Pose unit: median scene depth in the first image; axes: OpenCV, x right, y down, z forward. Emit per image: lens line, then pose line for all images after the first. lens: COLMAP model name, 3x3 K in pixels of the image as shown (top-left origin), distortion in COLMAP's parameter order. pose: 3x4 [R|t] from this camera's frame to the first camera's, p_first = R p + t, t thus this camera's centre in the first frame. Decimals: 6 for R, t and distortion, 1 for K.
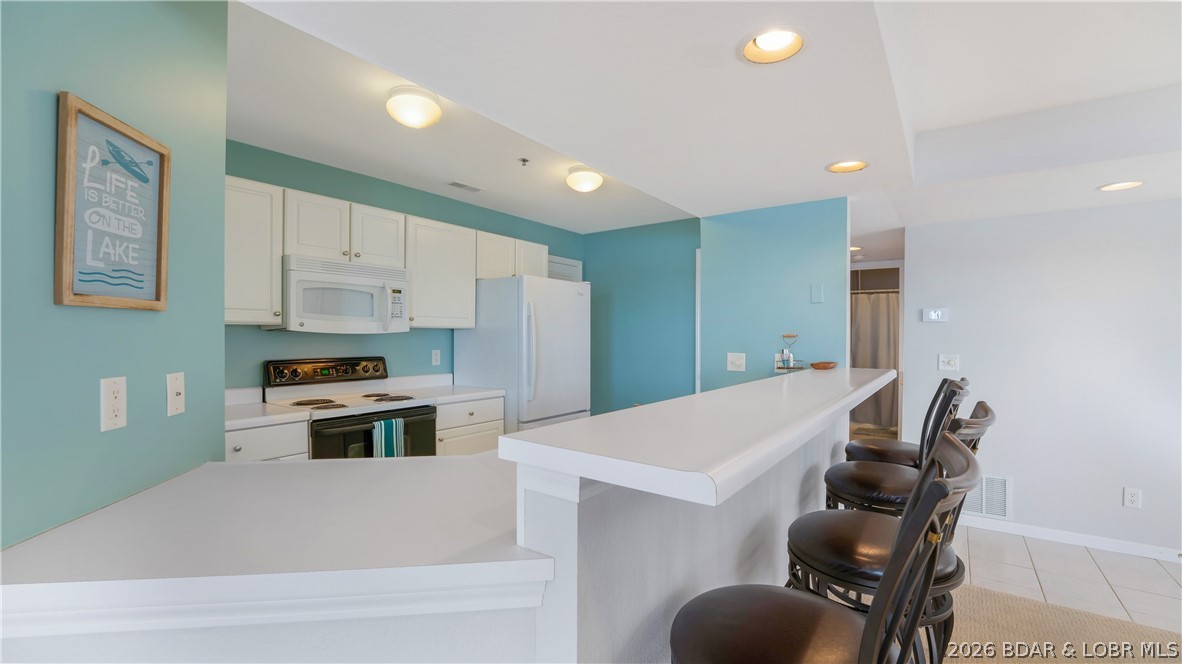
lens RADIAL K [[487.6, 0, 612.0], [0, 487.6, 331.1], [0, 0, 1]] dist [-0.015493, -0.000058]
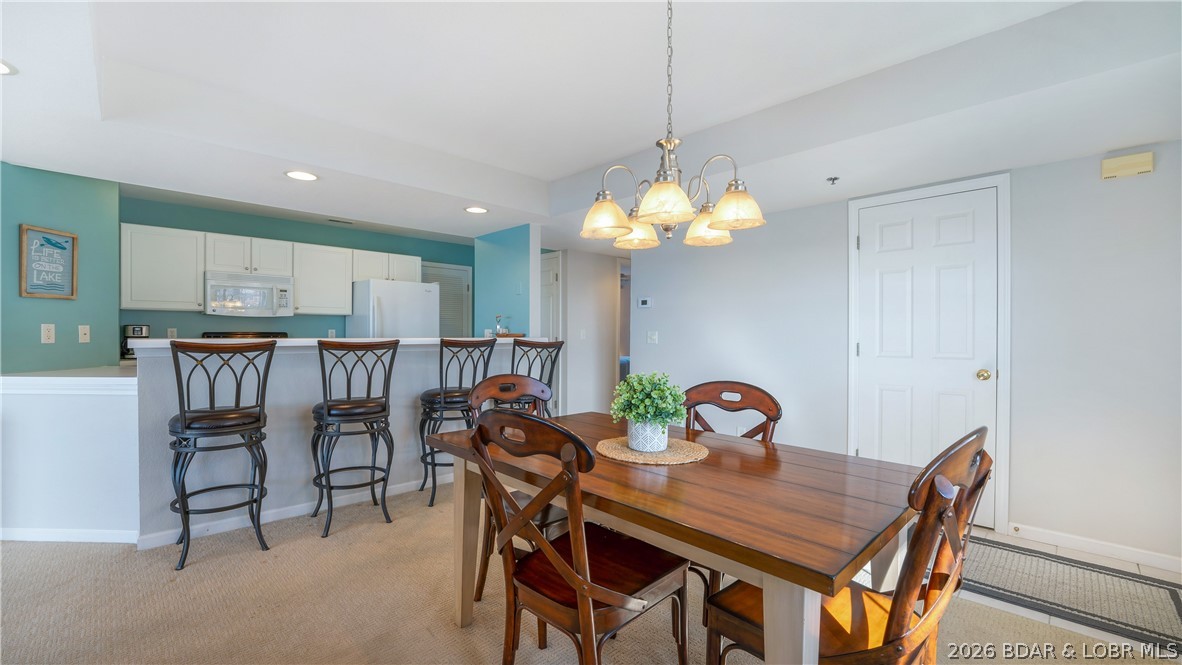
lens RADIAL K [[487.6, 0, 598.5], [0, 487.6, 337.4], [0, 0, 1]] dist [-0.015493, -0.000058]
pose [[0.980140, 0.003331, -0.198276, 2.293594], [0.000156, 0.999846, 0.017566, 0.113494], [0.198304, -0.017248, 0.979989, -0.926956]]
